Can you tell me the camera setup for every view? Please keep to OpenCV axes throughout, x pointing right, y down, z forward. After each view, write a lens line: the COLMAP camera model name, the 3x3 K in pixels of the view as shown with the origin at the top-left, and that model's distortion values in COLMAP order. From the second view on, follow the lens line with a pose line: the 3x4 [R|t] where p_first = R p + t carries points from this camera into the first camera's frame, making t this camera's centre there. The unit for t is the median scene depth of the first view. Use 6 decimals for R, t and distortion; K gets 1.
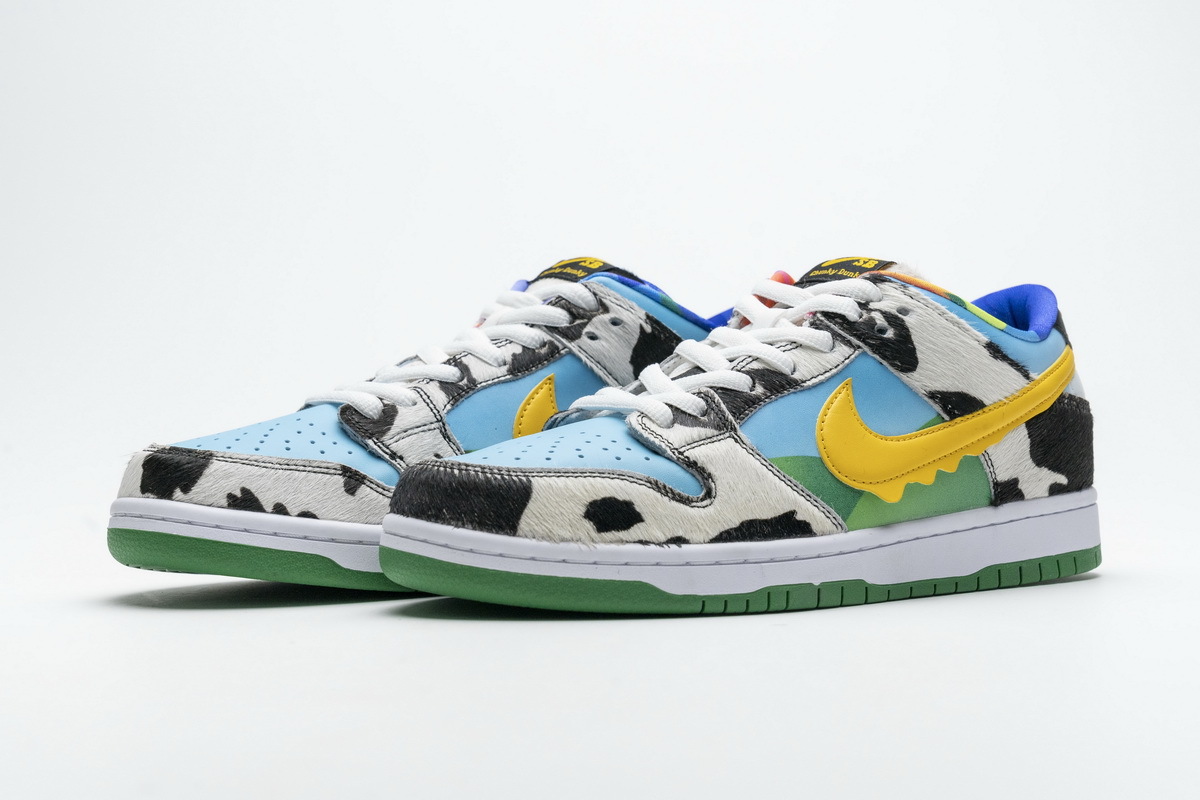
lens RADIAL K [[2043.9, 0, 605.0], [0, 2043.9, 397.7], [0, 0, 1]] dist [0.039752, 0.000000]
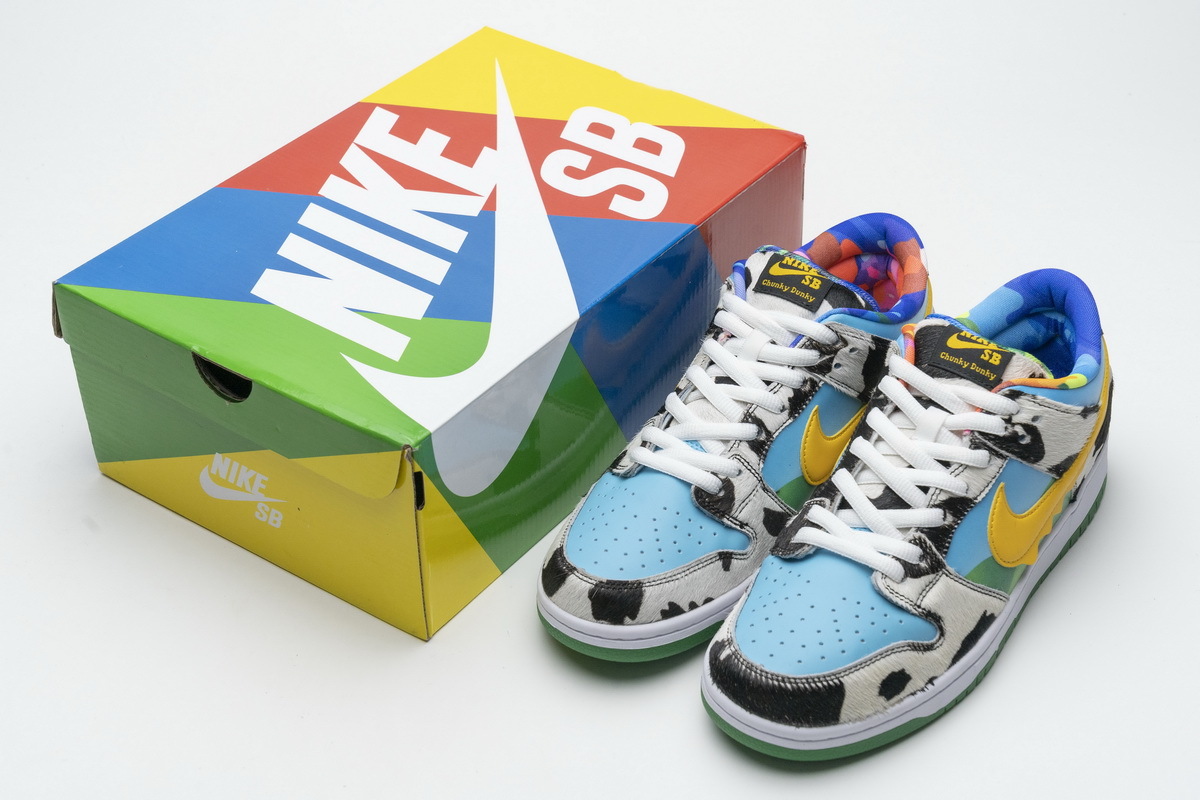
lens RADIAL K [[2043.9, 0, 598.4], [0, 2043.9, 398.5], [0, 0, 1]] dist [0.039752, 0.000000]
pose [[0.941979, -0.218479, 0.254838, -0.460842], [0.021680, 0.797201, 0.603324, -0.871709], [-0.334971, -0.562794, 0.755683, 0.111507]]
